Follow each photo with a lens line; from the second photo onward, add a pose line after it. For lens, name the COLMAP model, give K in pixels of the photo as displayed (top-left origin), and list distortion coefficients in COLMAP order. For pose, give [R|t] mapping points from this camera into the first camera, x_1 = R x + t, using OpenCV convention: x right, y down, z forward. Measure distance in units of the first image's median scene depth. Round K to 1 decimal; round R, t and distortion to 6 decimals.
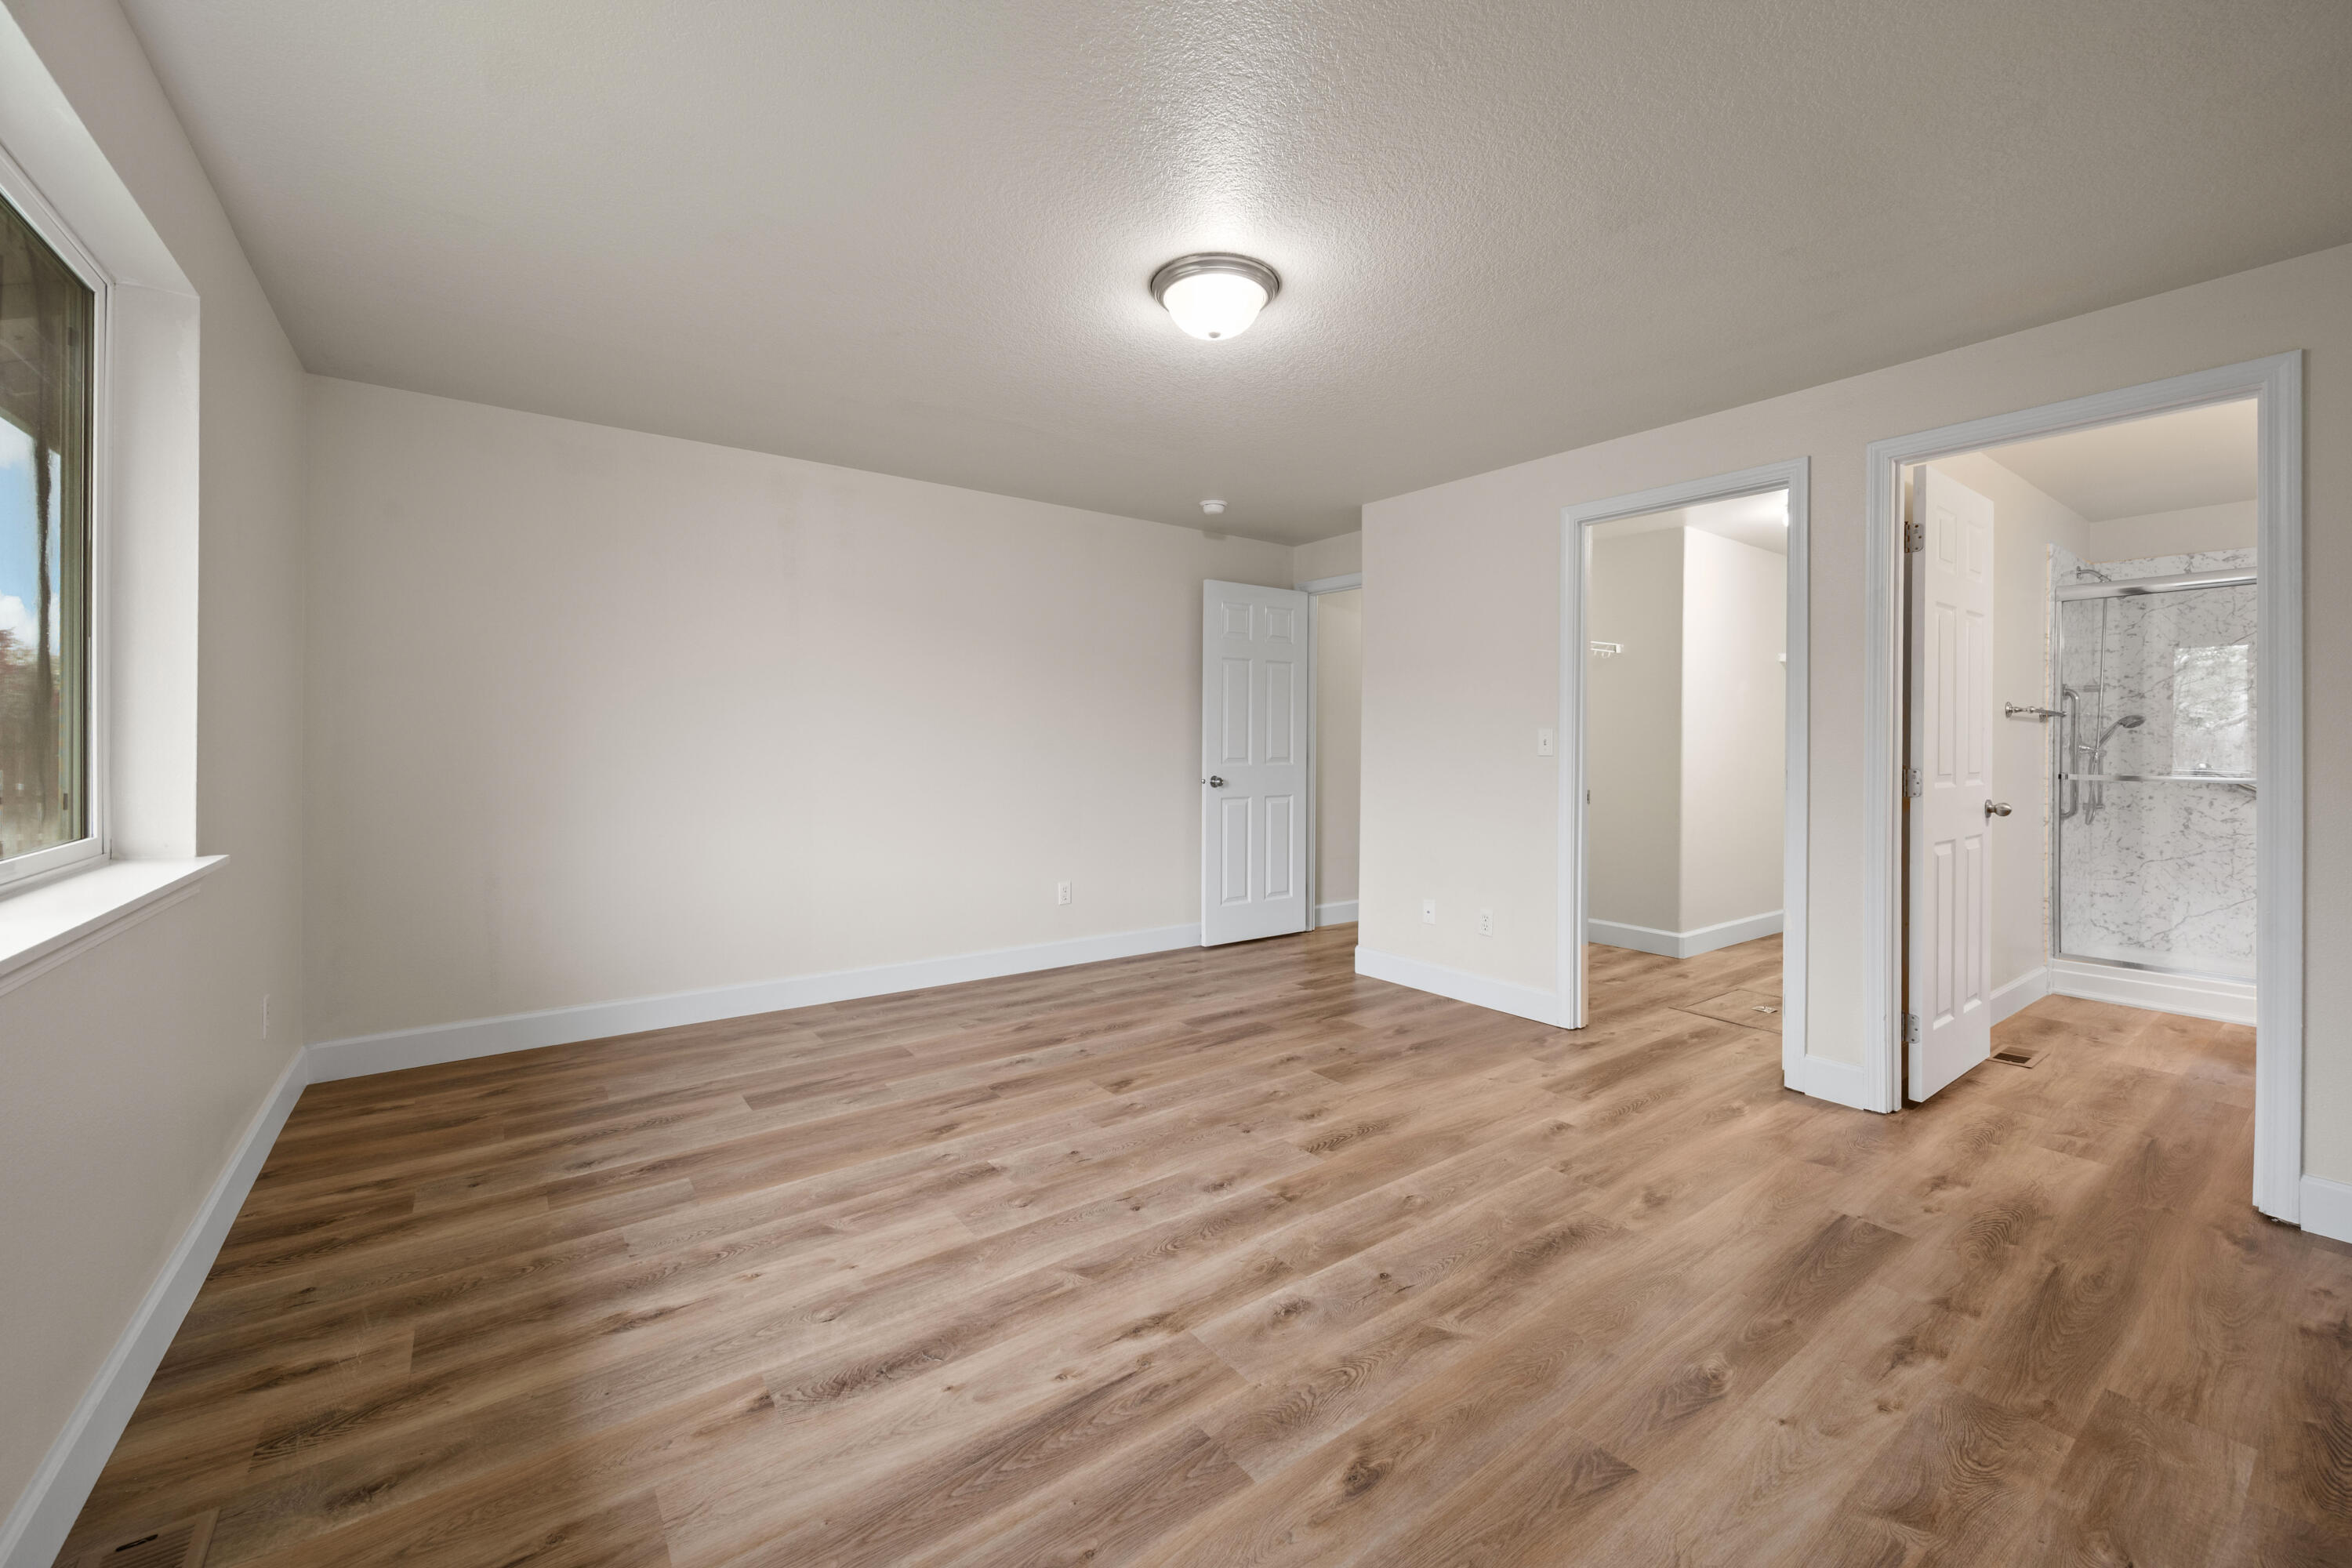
lens RADIAL K [[935.9, 0, 1183.2], [0, 935.9, 750.9], [0, 0, 1]] dist [0.000437, -0.000025]
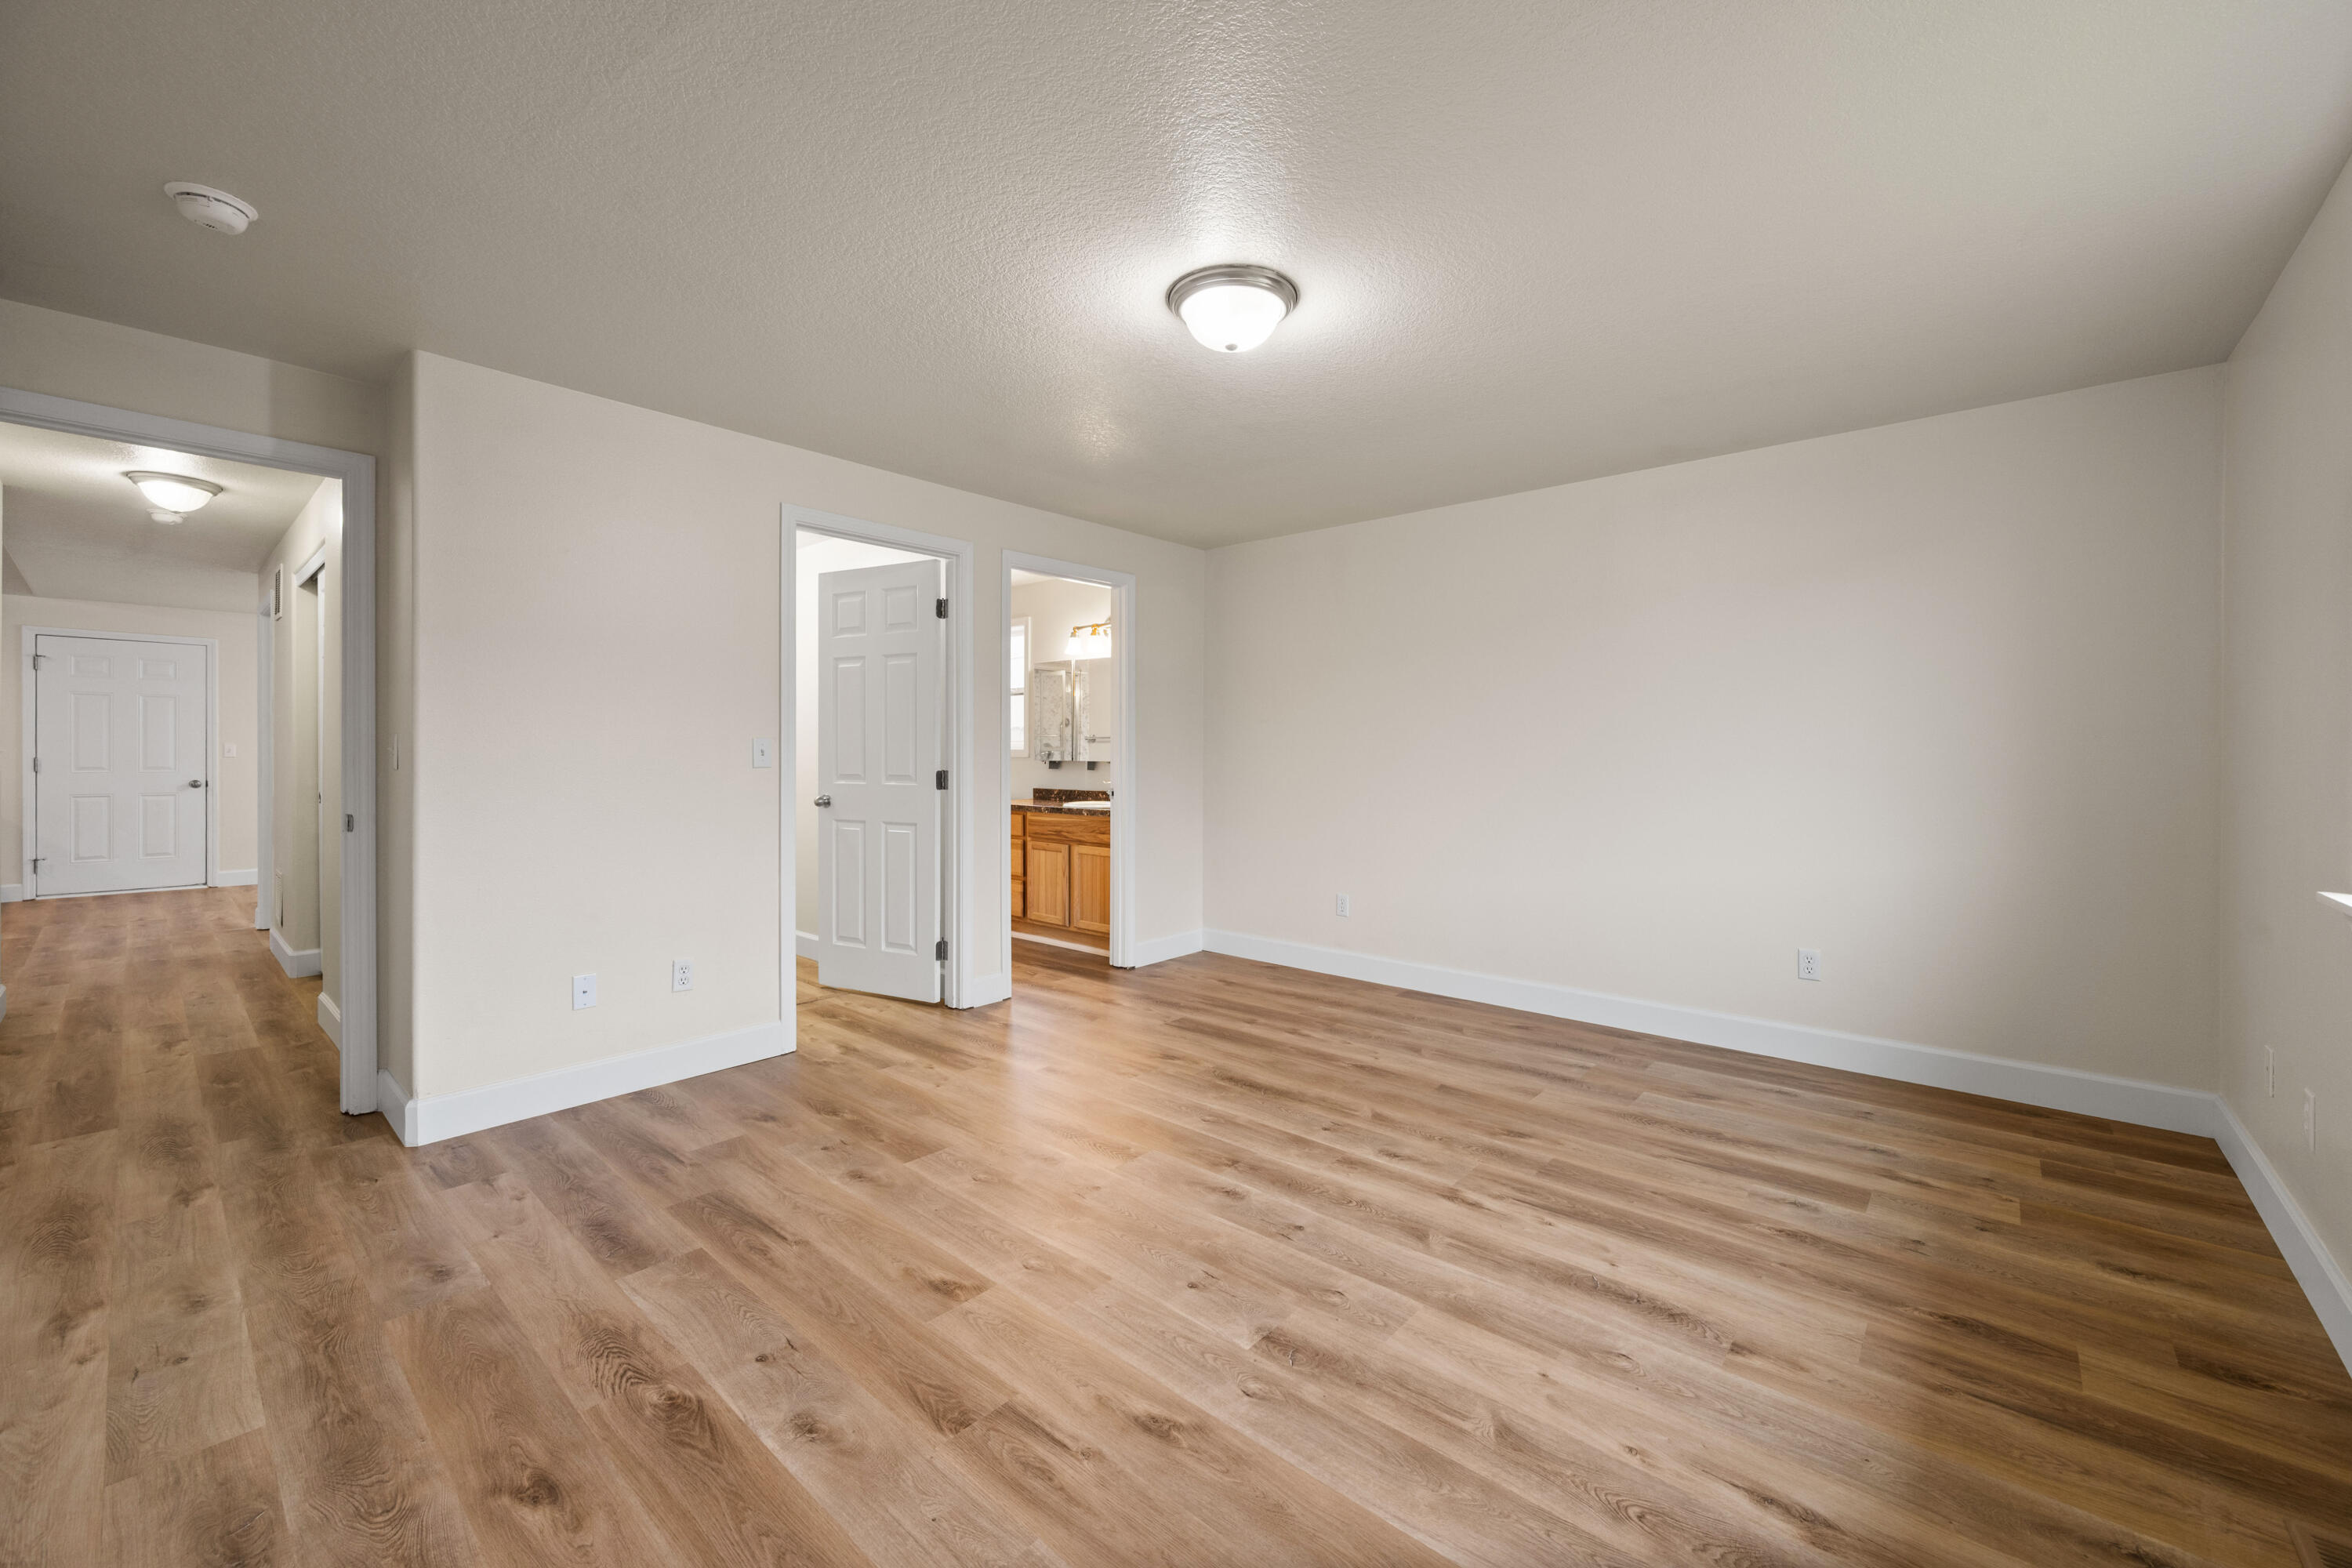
lens RADIAL K [[935.9, 0, 1183.2], [0, 935.9, 750.9], [0, 0, 1]] dist [0.000437, -0.000025]
pose [[-0.215477, -0.002630, 0.976505, -1.077045], [0.008581, 0.999953, 0.004587, -0.017908], [-0.976471, 0.009368, -0.215444, 1.455474]]
